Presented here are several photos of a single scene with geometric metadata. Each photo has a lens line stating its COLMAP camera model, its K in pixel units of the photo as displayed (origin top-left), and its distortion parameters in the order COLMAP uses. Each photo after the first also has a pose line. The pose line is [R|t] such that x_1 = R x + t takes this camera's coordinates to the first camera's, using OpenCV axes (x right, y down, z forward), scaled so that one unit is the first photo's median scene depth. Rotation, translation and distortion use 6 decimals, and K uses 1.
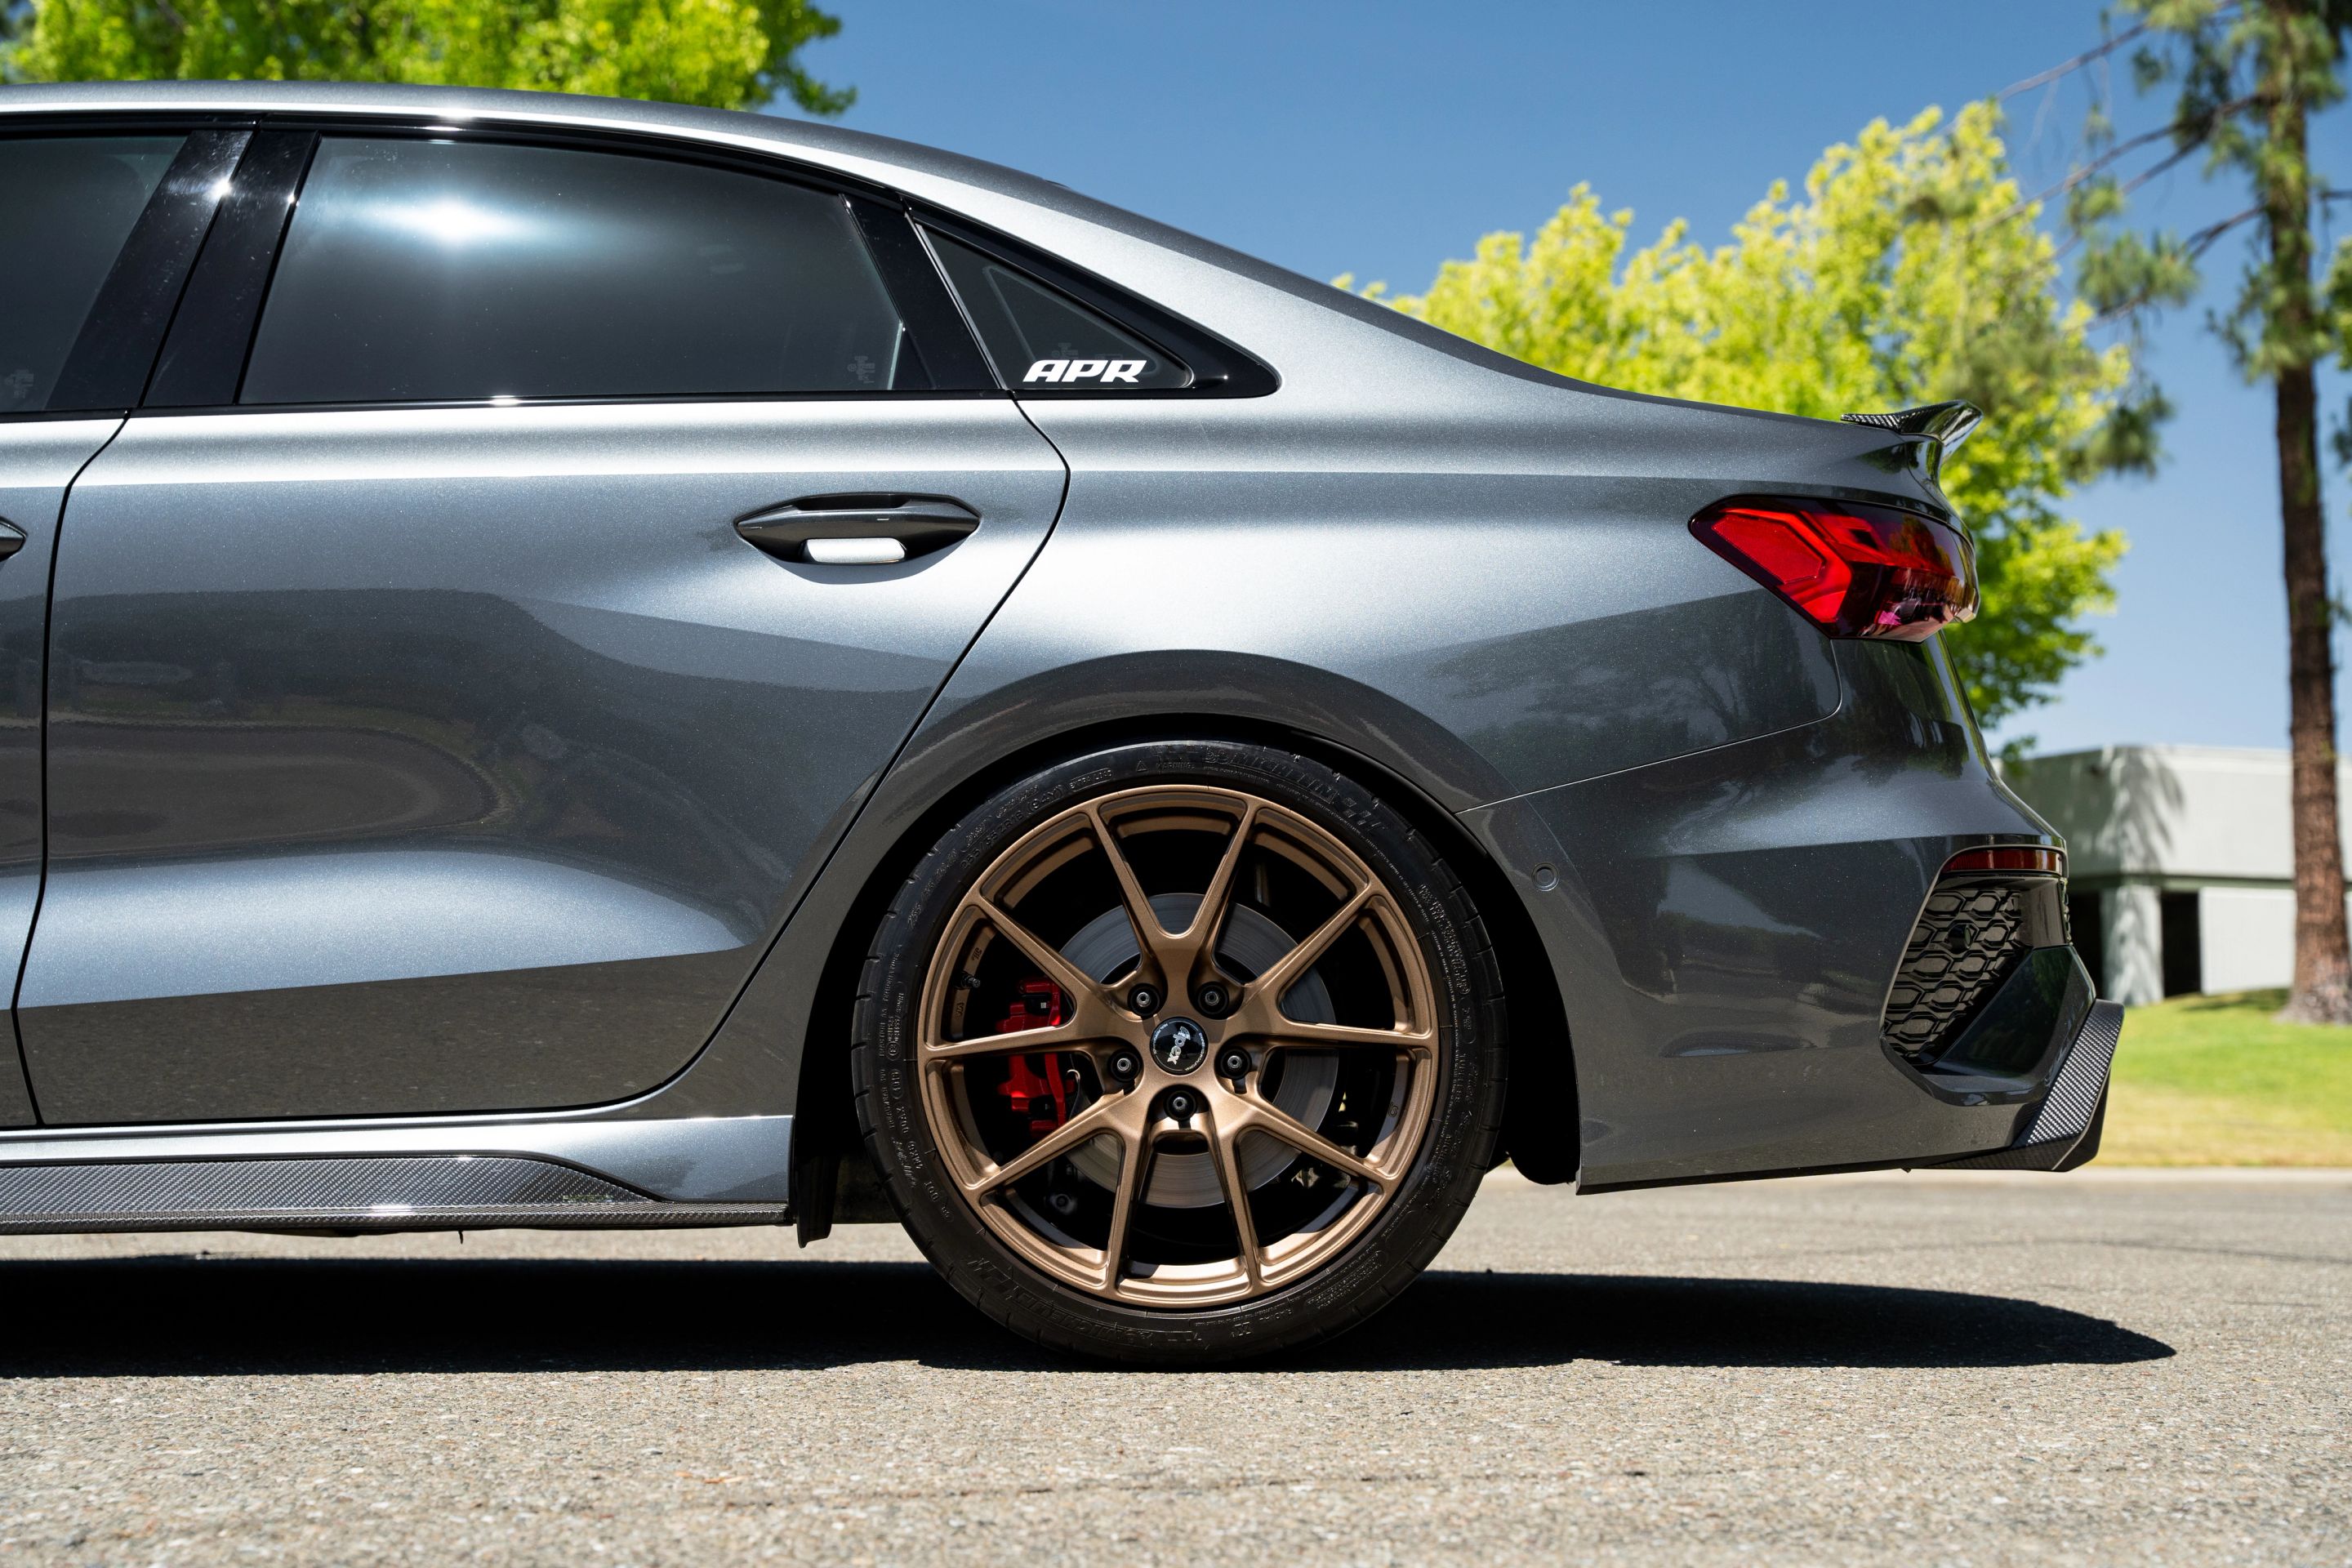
lens RADIAL K [[3354.7, 0, 1153.3], [0, 3354.7, 825.1], [0, 0, 1]] dist [0.111416, 0.000000]
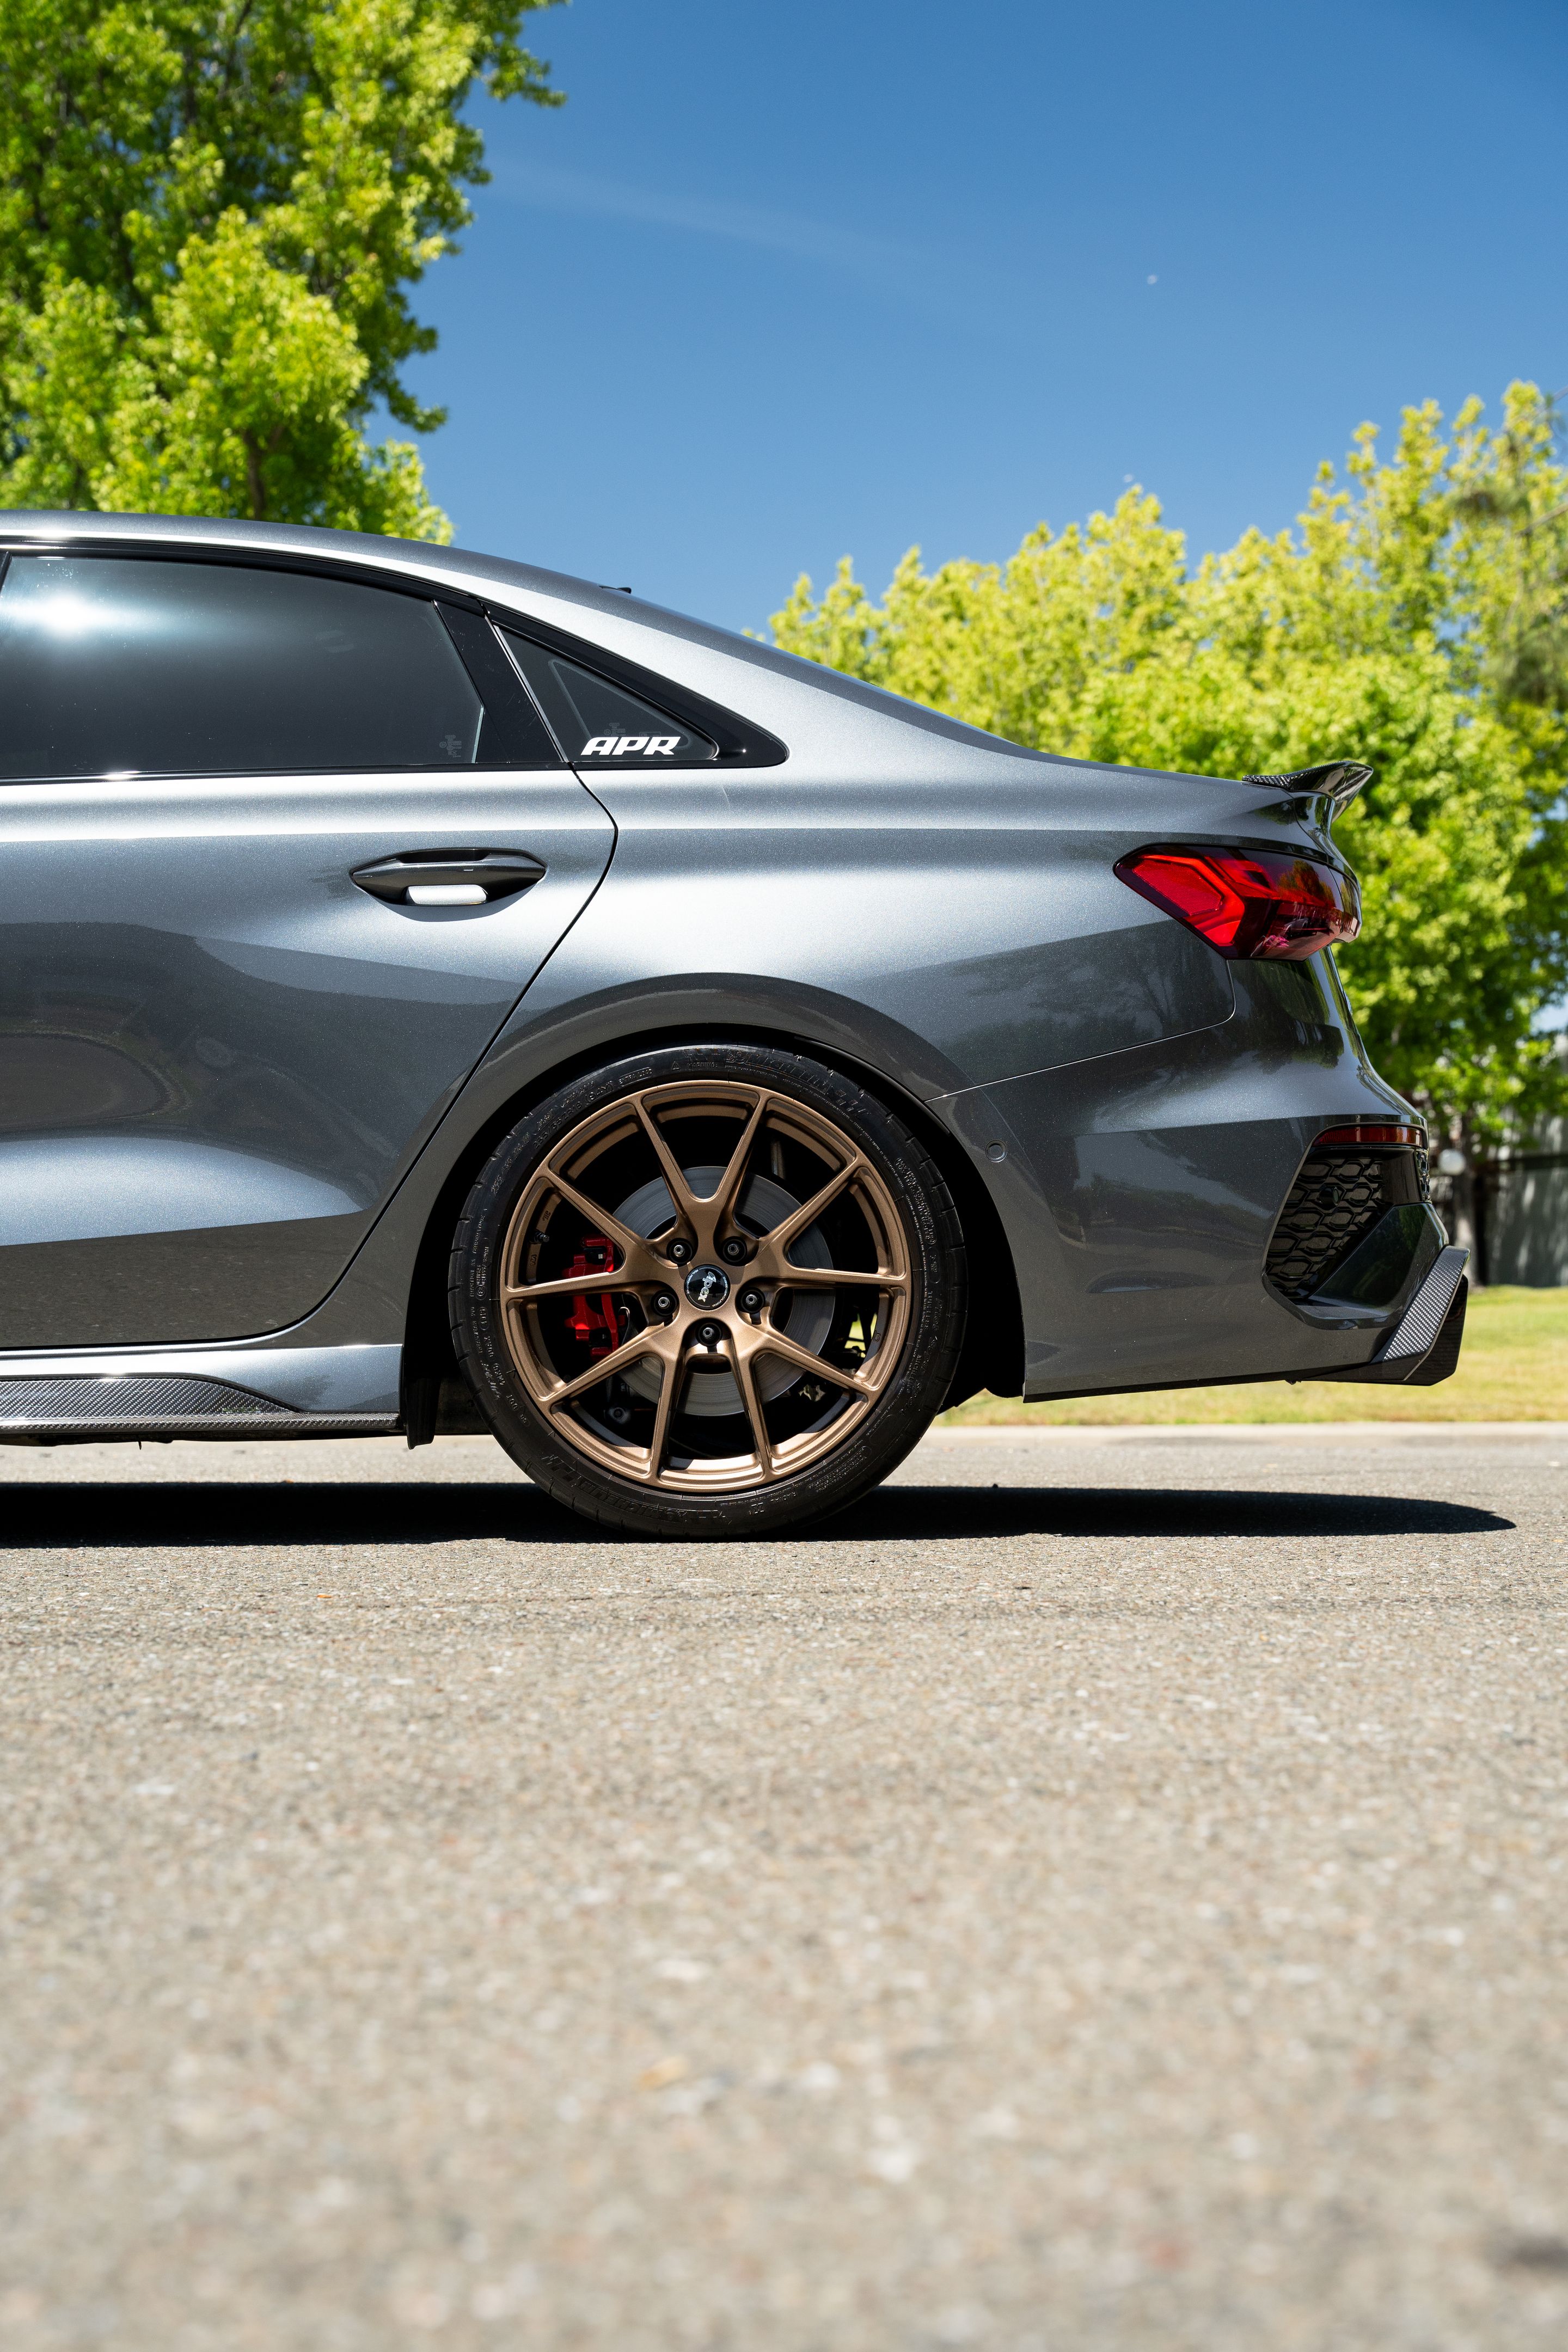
lens RADIAL K [[3354.7, 0, 794.4], [0, 3354.7, 1173.6], [0, 0, 1]] dist [0.111416, 0.000000]
pose [[0.999872, -0.007375, 0.014228, 0.021769], [0.007086, 0.999770, 0.020258, -0.002152], [-0.014374, -0.020155, 0.999694, -0.250591]]
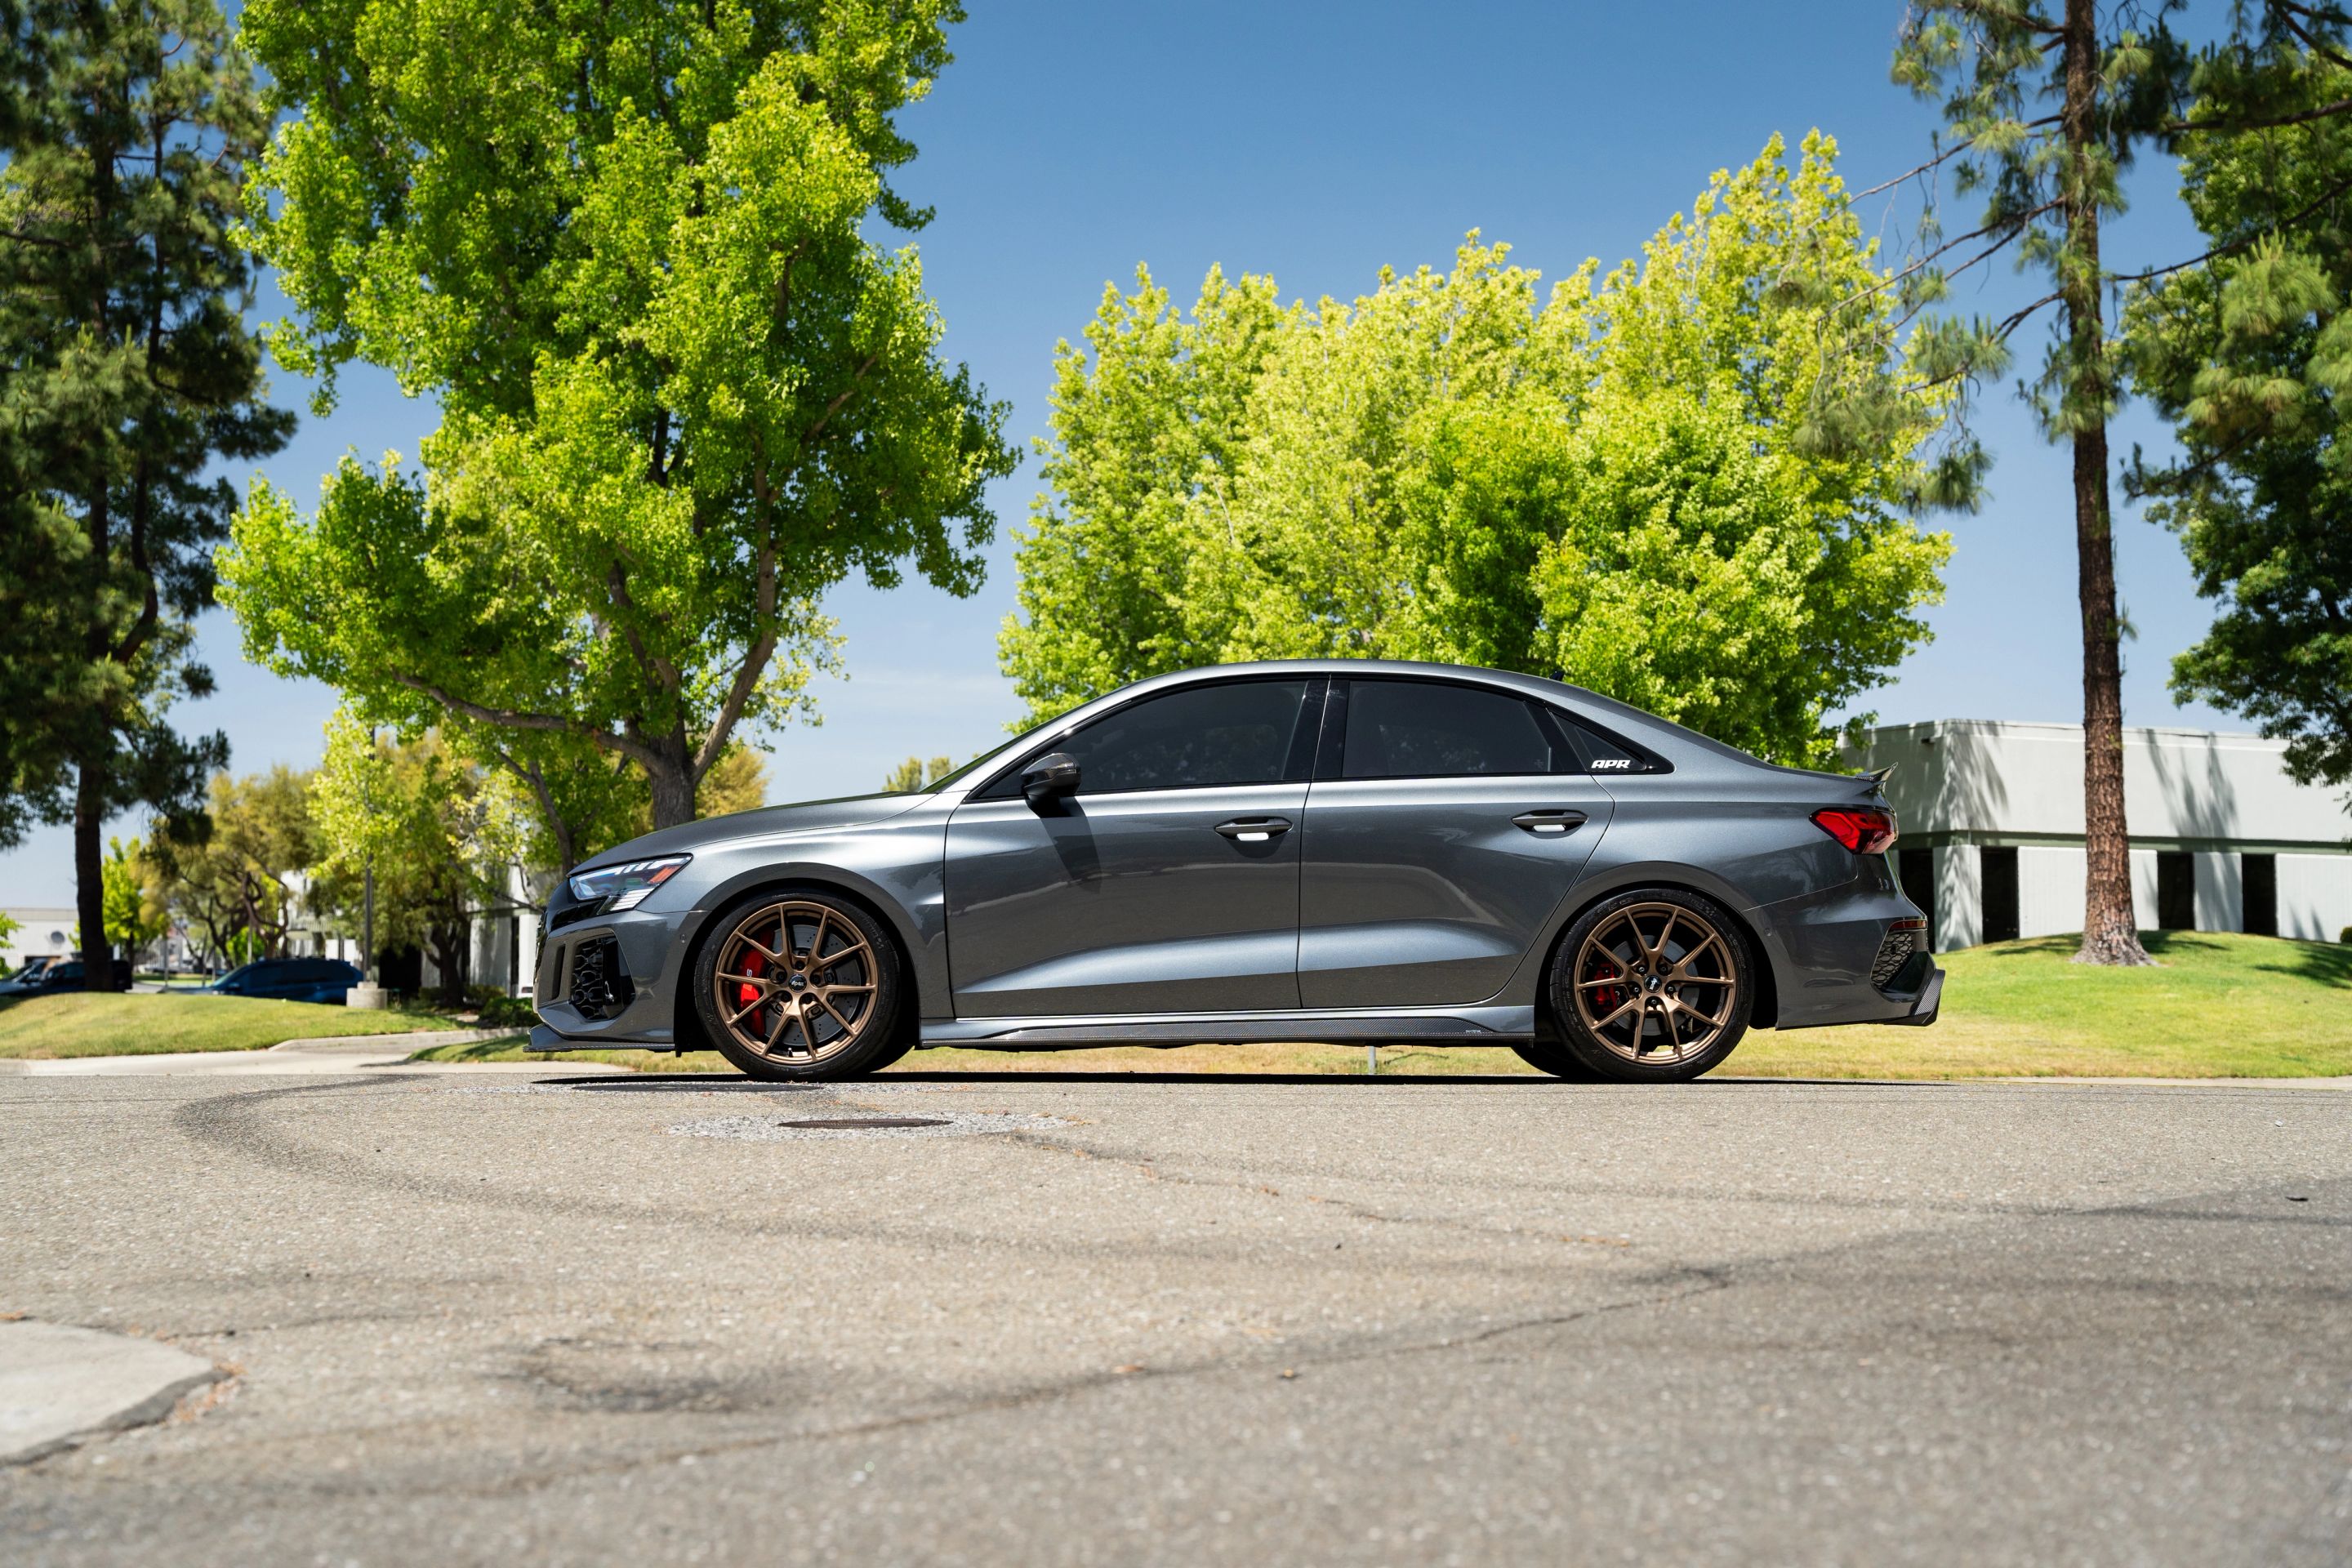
lens RADIAL K [[3570.6, 0, 1176.2], [0, 3570.6, 809.8], [0, 0, 1]] dist [0.090416, 0.000000]
pose [[0.997854, -0.001237, 0.065467, -0.644816], [0.000224, 0.999880, 0.015484, -0.147717], [-0.065478, -0.015436, 0.997735, -2.283978]]
